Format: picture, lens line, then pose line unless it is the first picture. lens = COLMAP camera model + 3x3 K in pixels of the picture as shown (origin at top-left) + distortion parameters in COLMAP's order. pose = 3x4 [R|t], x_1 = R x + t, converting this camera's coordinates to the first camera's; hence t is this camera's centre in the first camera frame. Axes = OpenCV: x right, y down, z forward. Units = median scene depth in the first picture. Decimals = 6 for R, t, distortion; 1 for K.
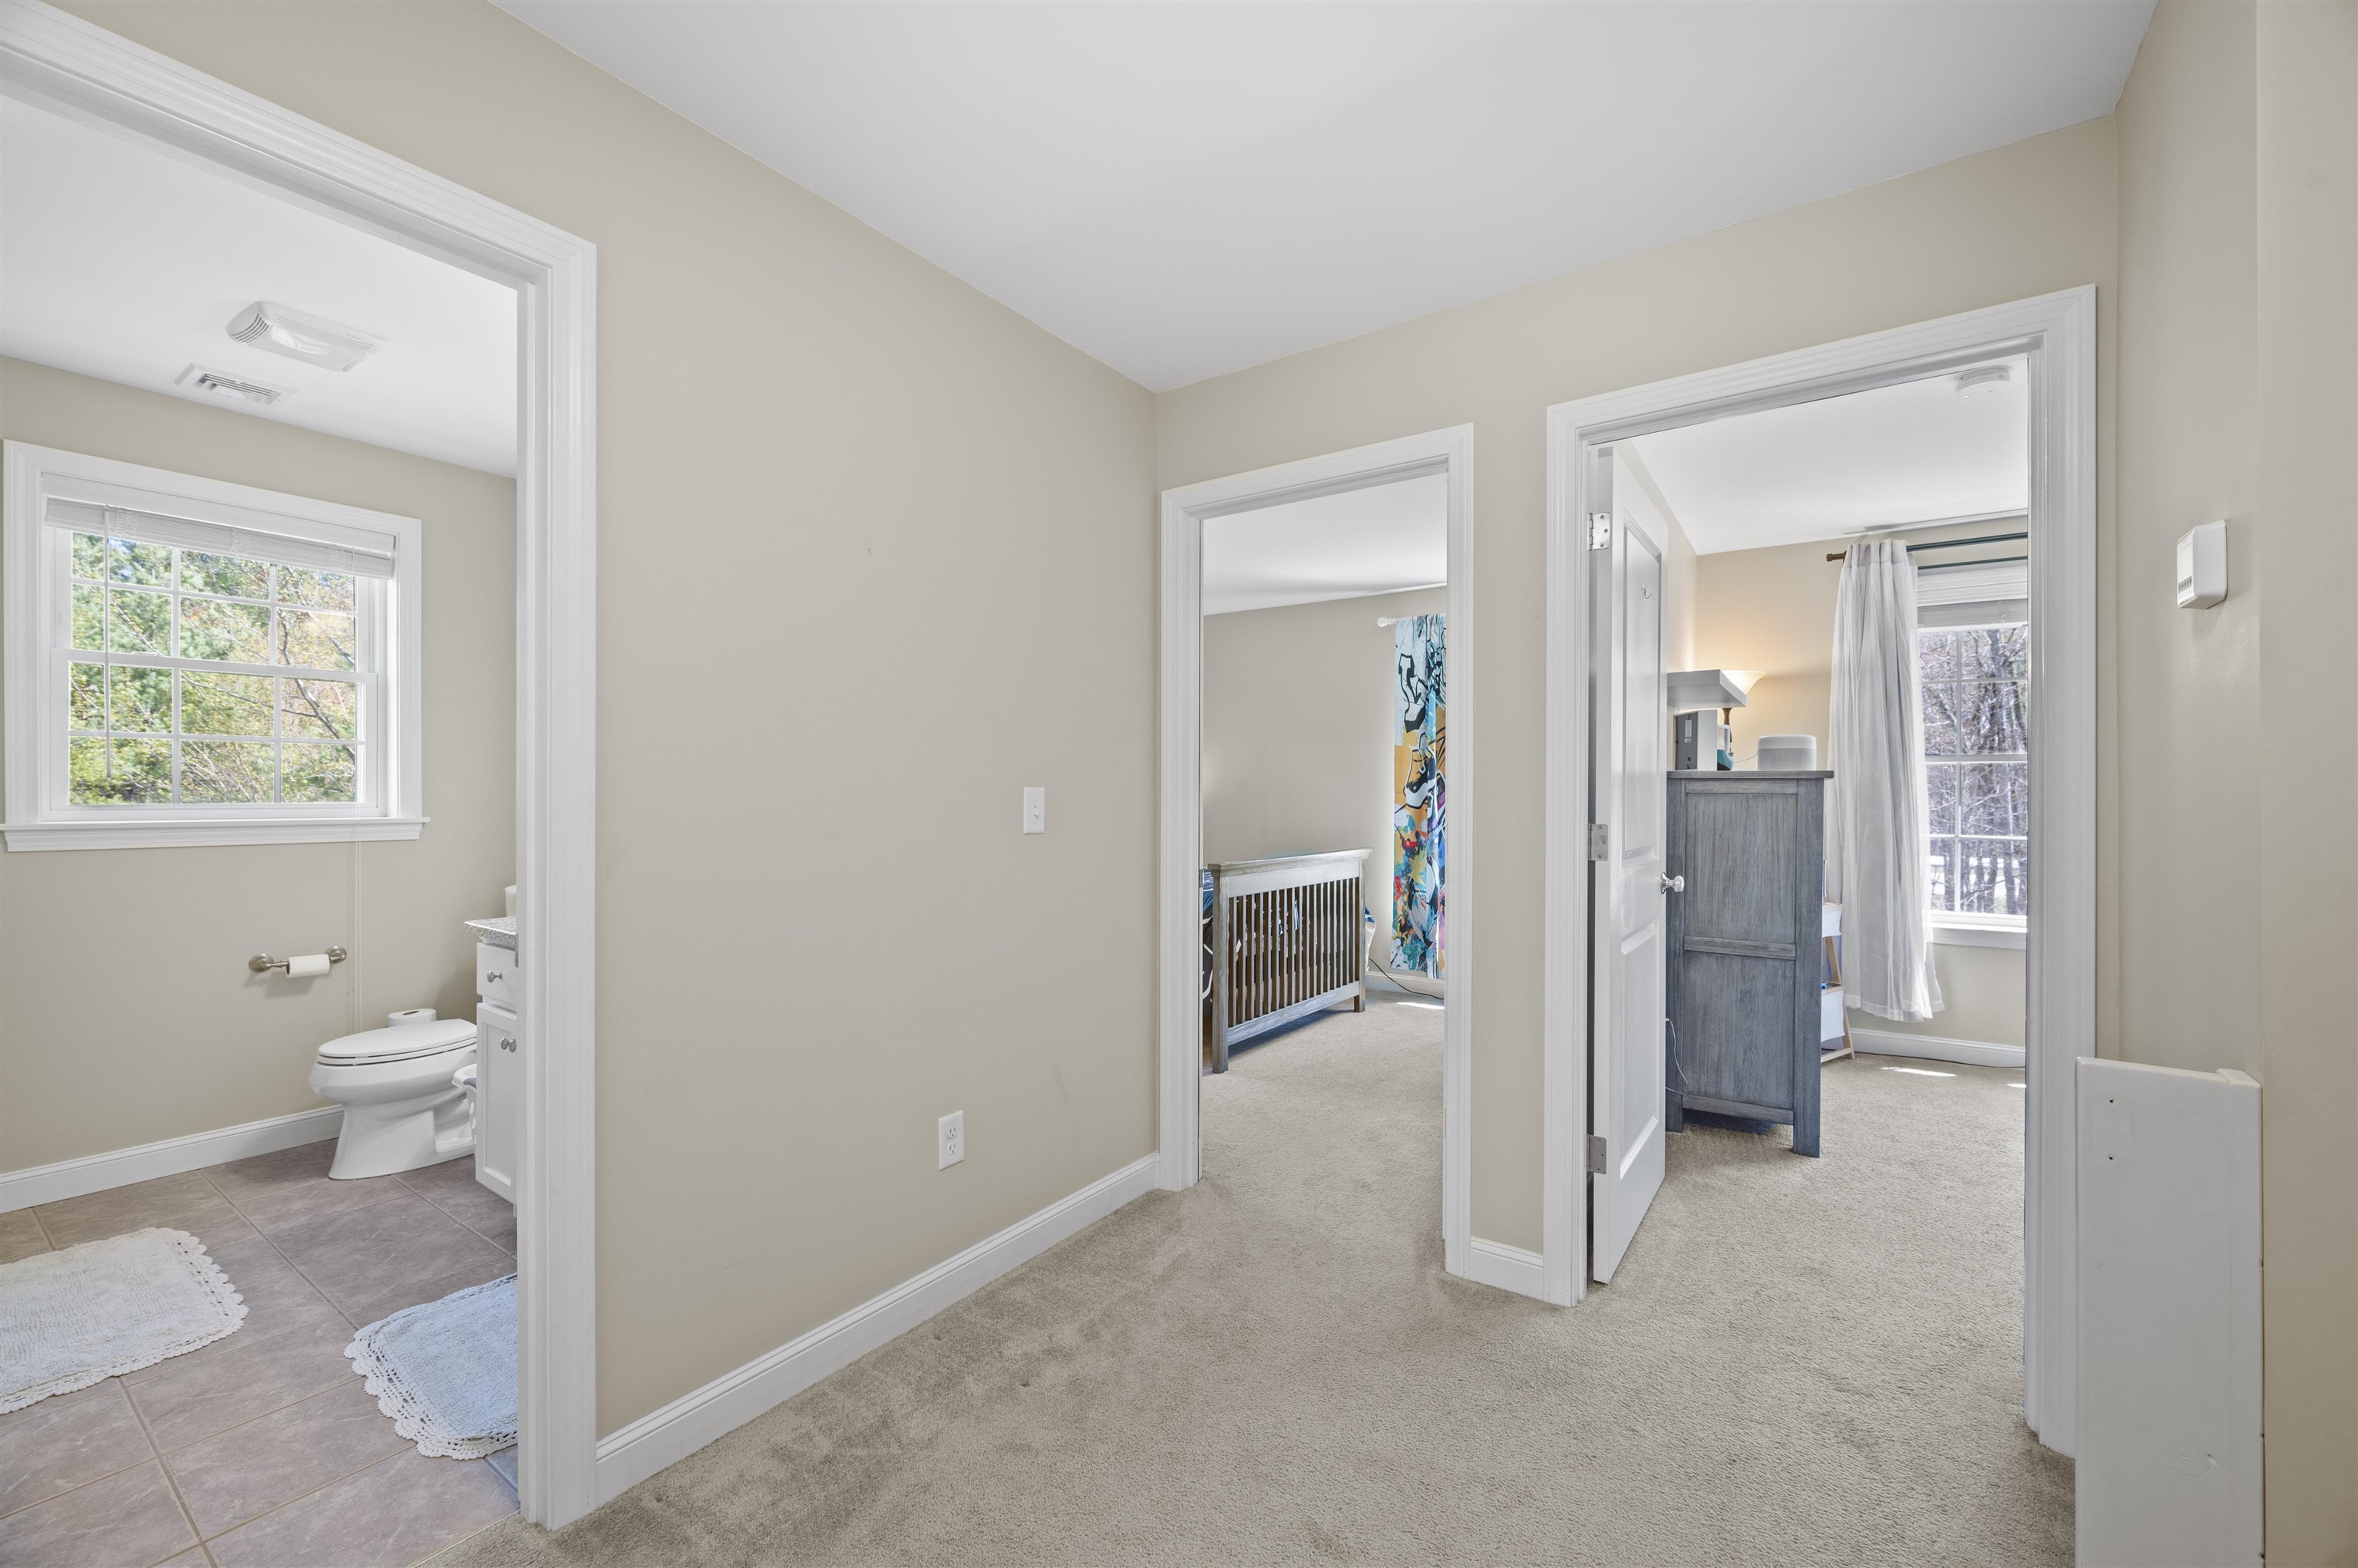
lens RADIAL K [[952.3, 0, 1164.5], [0, 952.3, 796.9], [0, 0, 1]] dist [-0.000623, 0.000567]
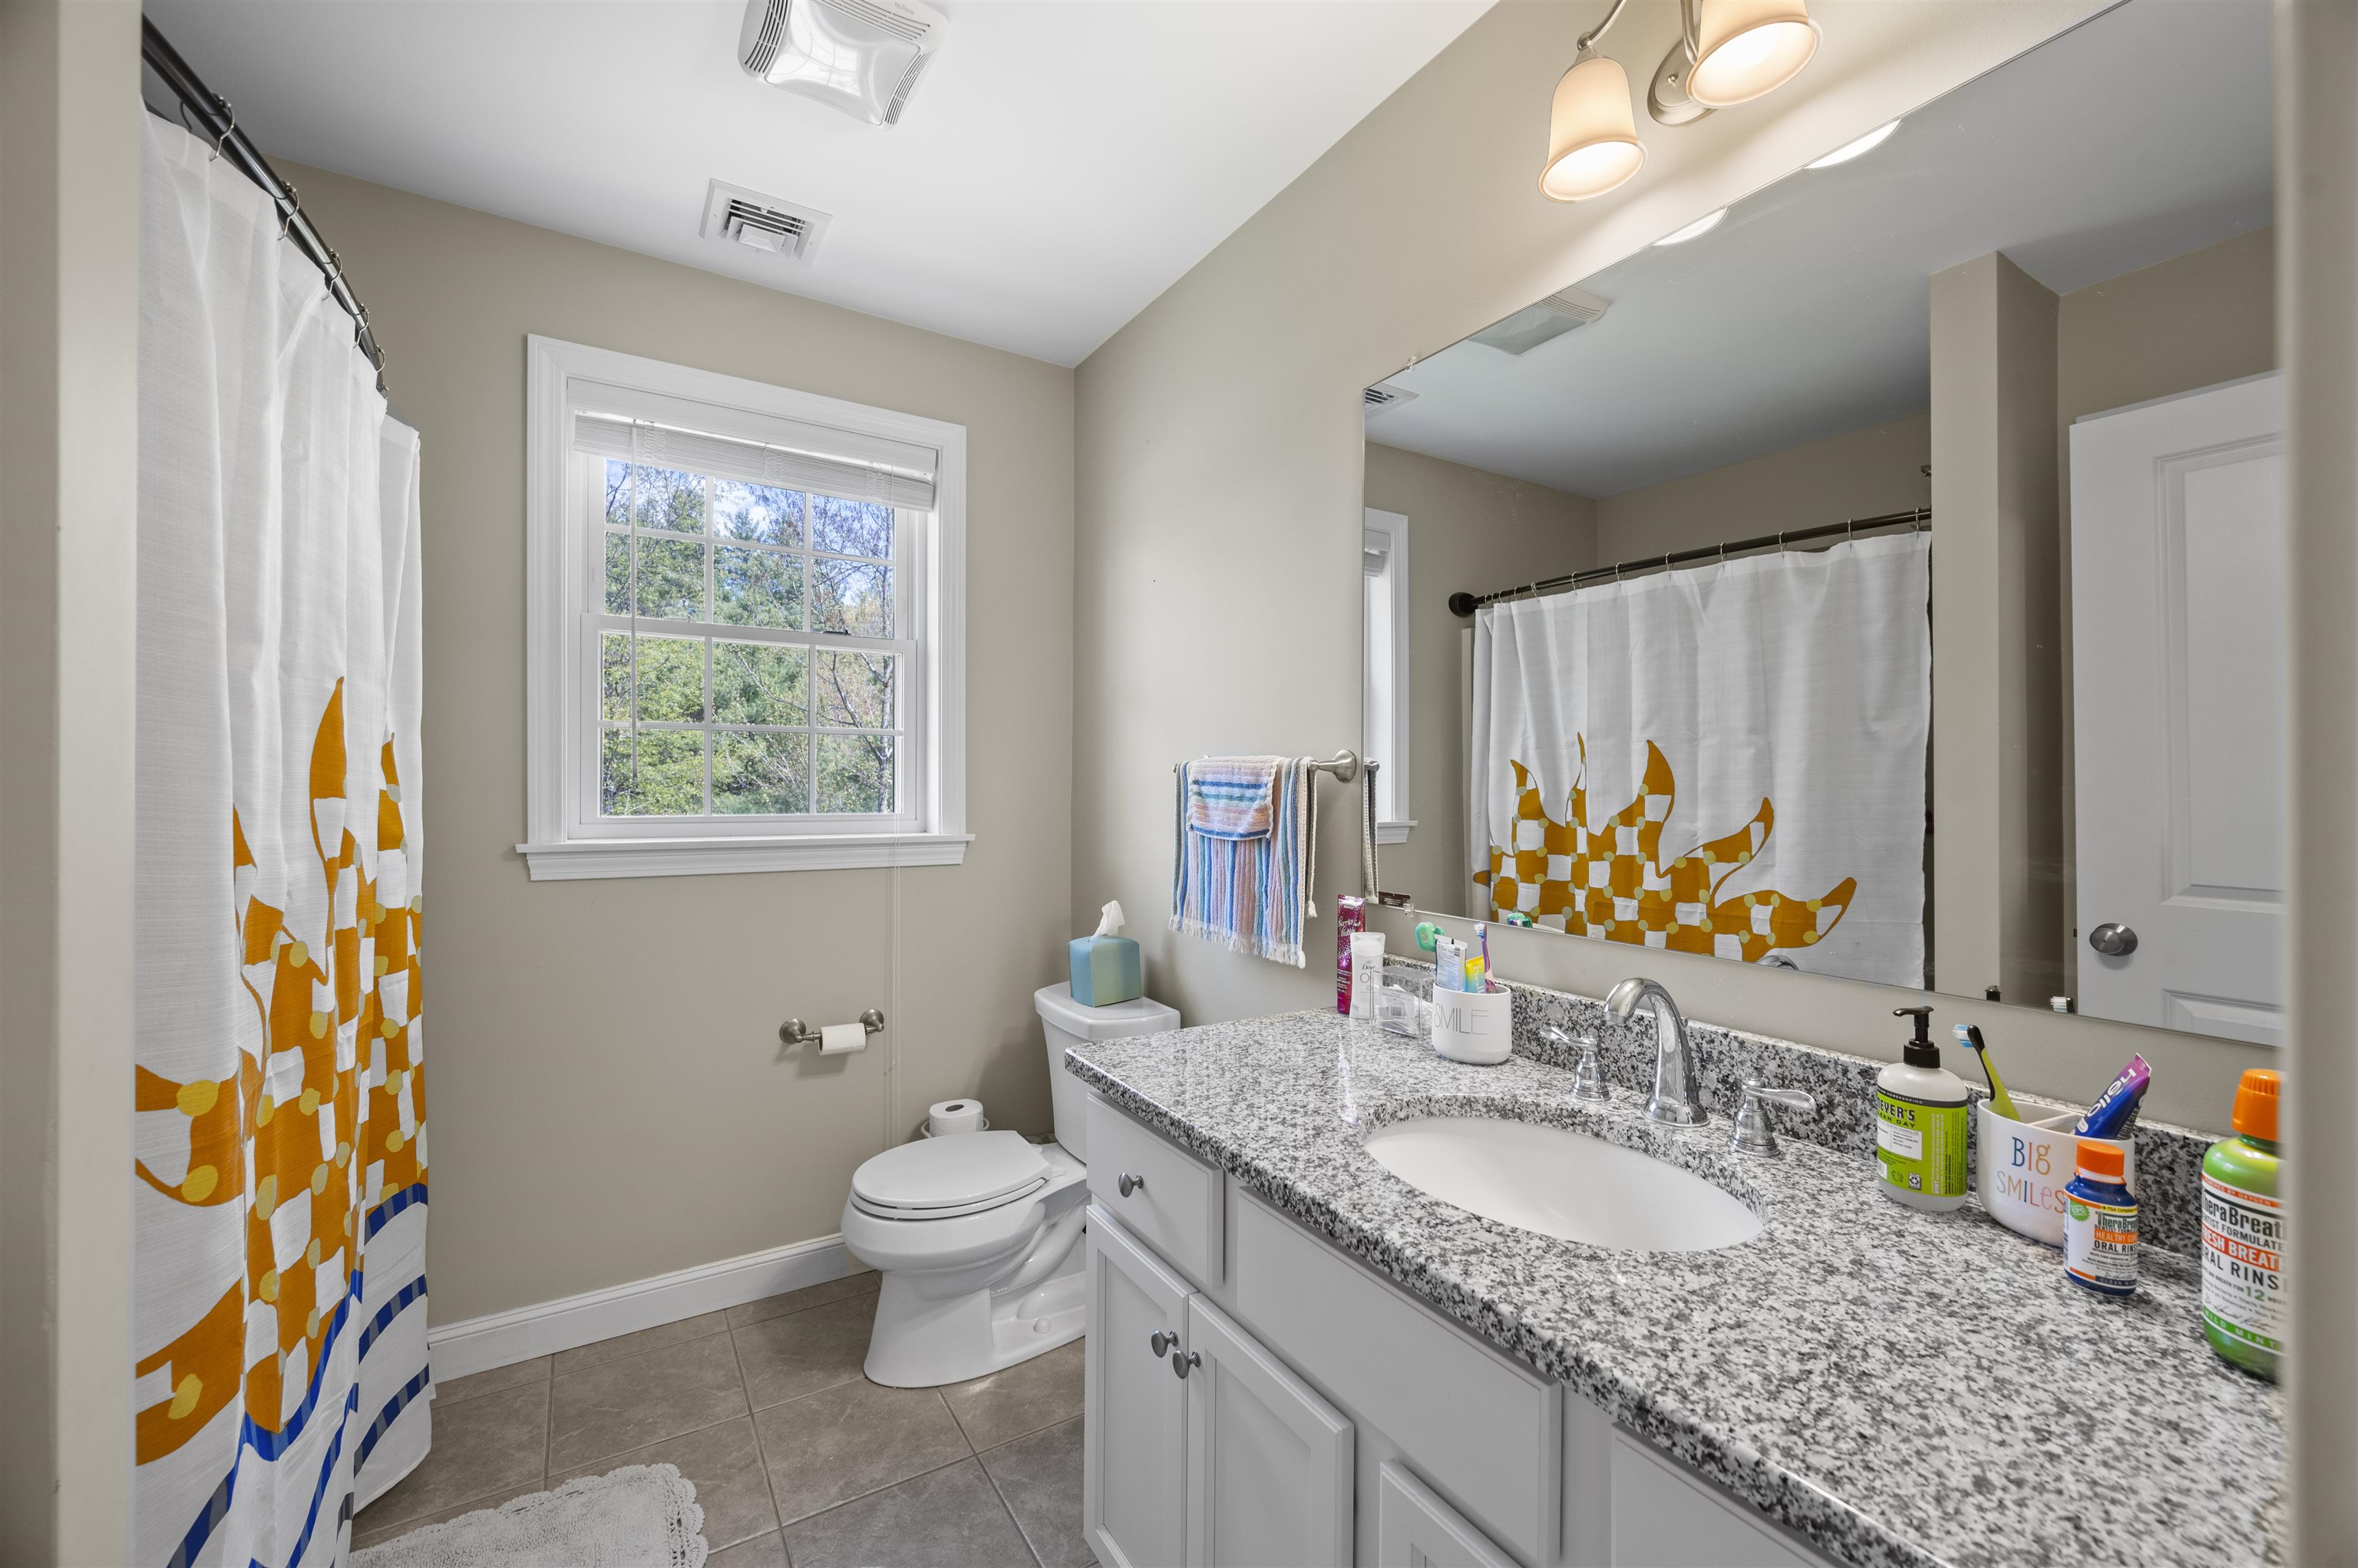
lens RADIAL K [[952.3, 0, 1164.4], [0, 952.3, 788.7], [0, 0, 1]] dist [-0.000623, 0.000567]
pose [[0.916443, -0.000590, -0.400164, -0.700573], [-0.002020, 0.999979, -0.006102, -0.017921], [0.400159, 0.006400, 0.916423, 0.788974]]
